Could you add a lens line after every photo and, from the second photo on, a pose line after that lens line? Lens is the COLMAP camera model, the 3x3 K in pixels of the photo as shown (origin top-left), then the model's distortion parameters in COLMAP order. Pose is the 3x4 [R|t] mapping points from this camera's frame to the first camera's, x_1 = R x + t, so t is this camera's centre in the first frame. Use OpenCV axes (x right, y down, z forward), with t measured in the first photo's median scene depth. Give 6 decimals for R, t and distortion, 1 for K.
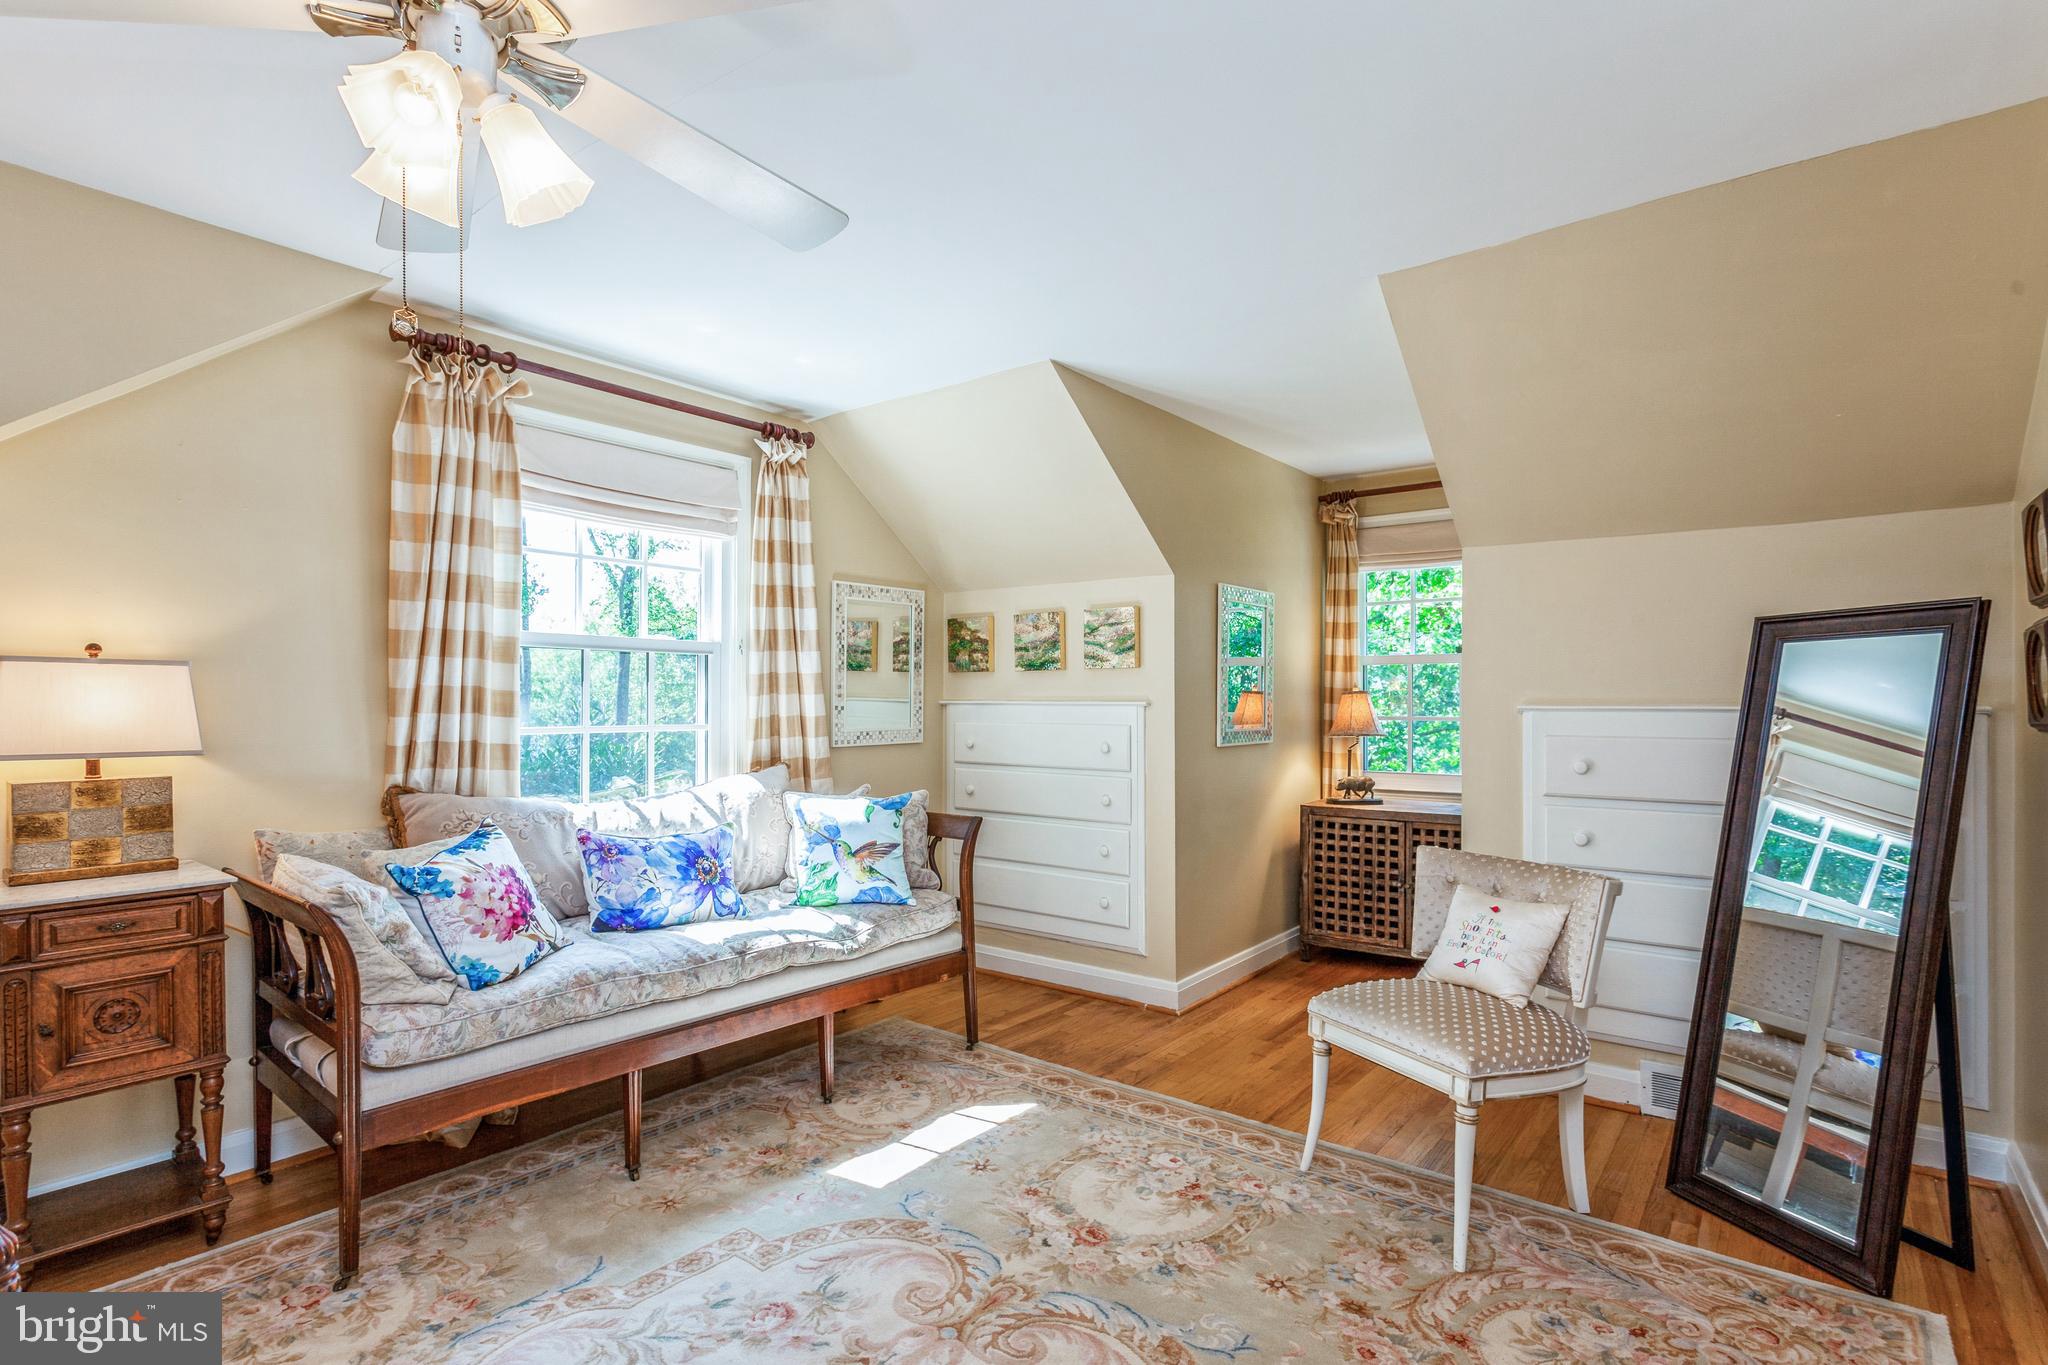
lens RADIAL K [[988.1, 0, 1037.6], [0, 988.1, 693.6], [0, 0, 1]] dist [-0.002308, 0.001087]
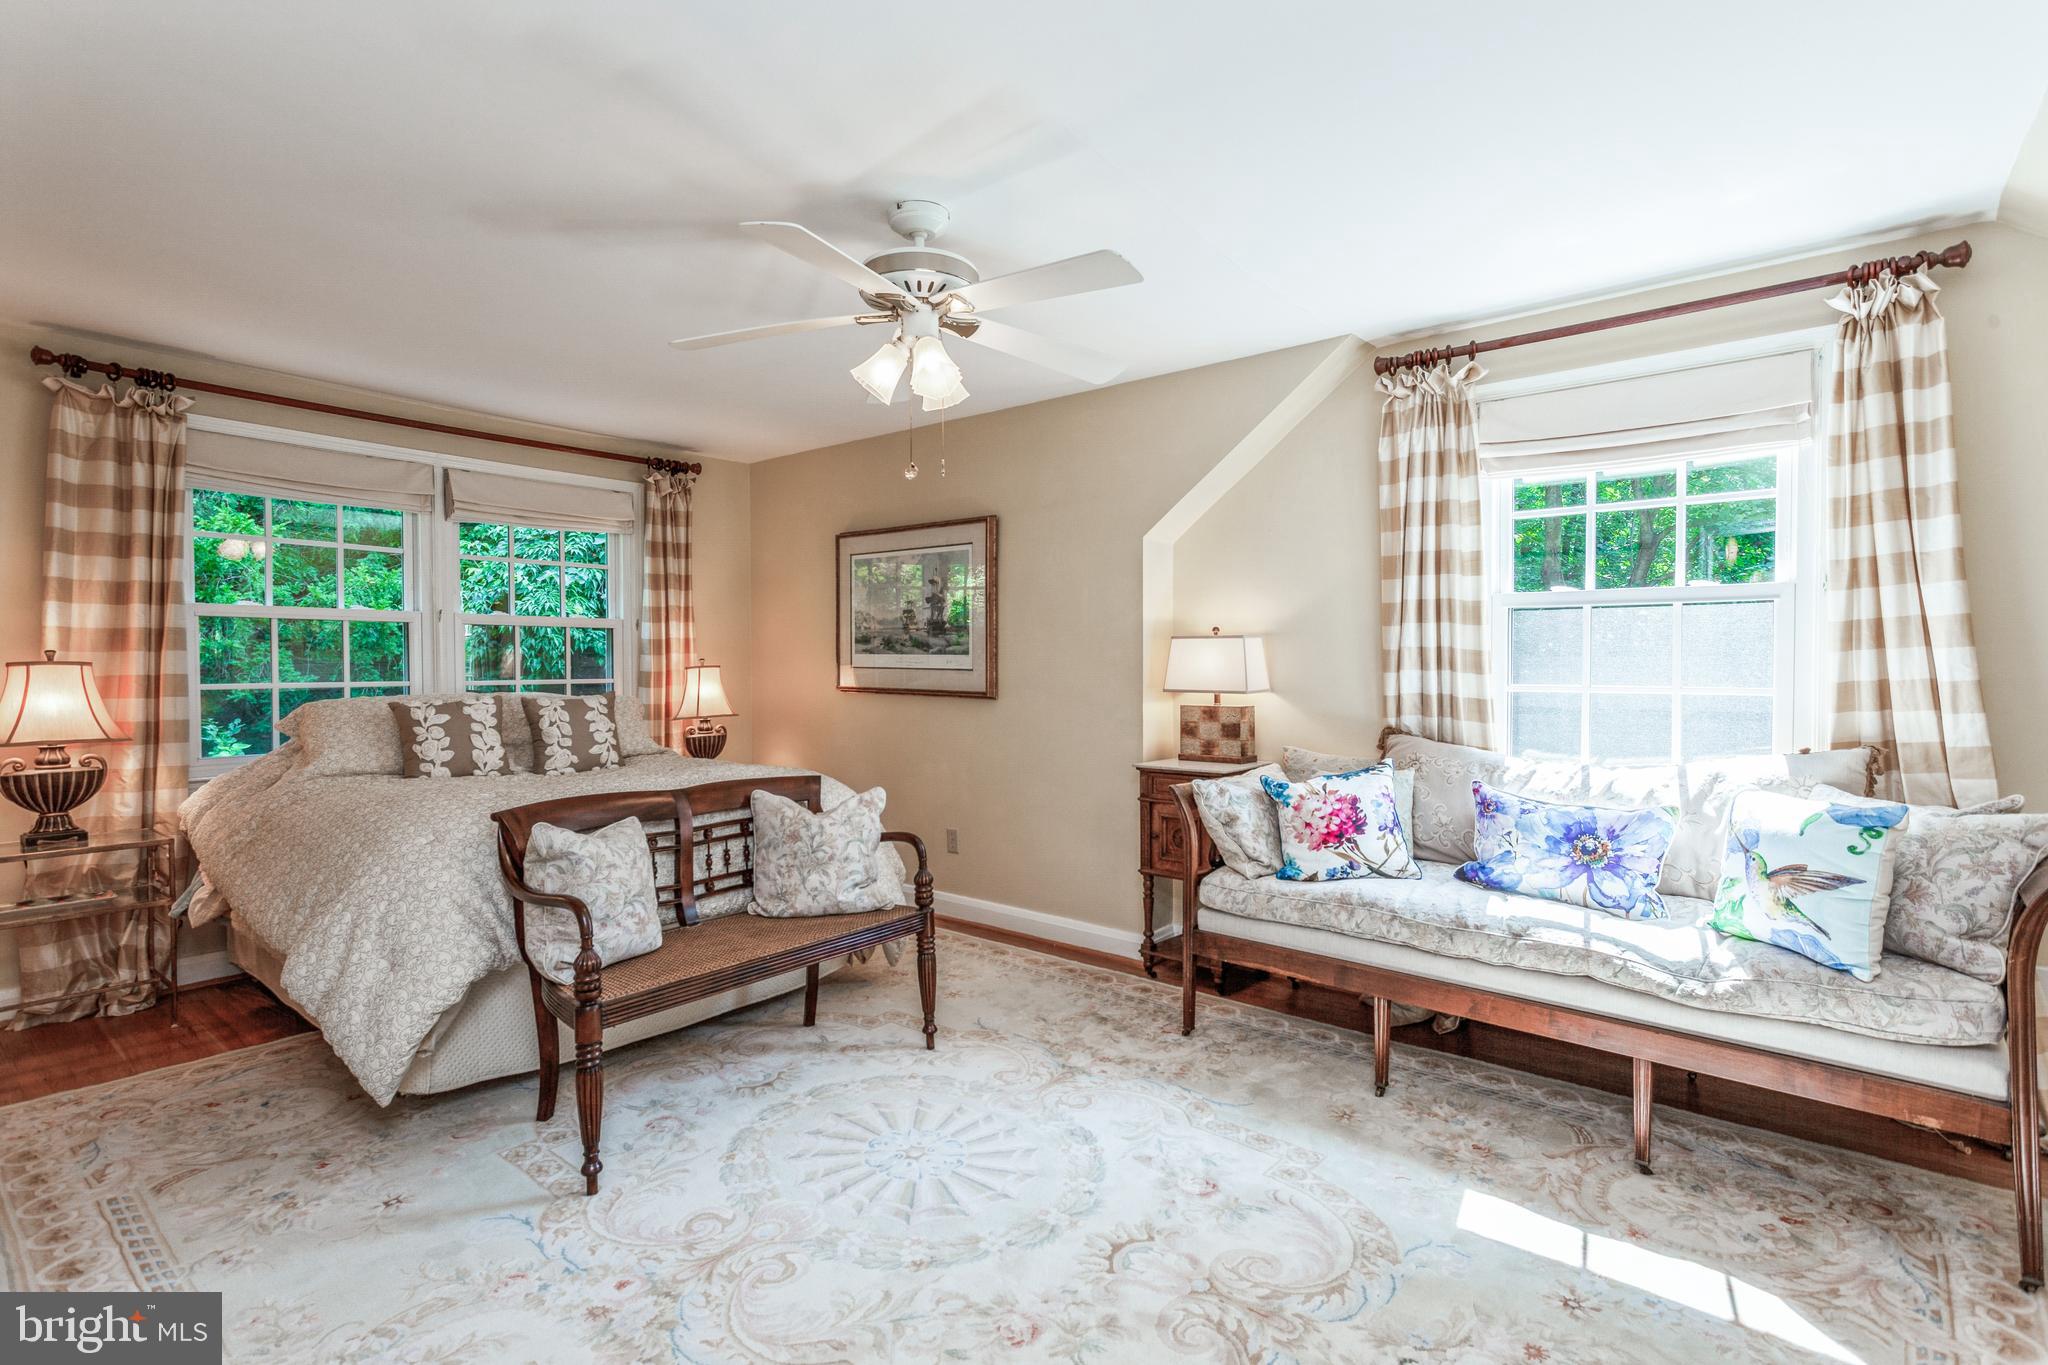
lens RADIAL K [[988.1, 0, 1037.6], [0, 988.1, 669.8], [0, 0, 1]] dist [-0.002308, 0.001087]
pose [[-0.026028, 0.008144, -0.999628, 0.607626], [0.009313, 0.999925, 0.007904, 0.006354], [0.999618, -0.009104, -0.026102, 0.573340]]
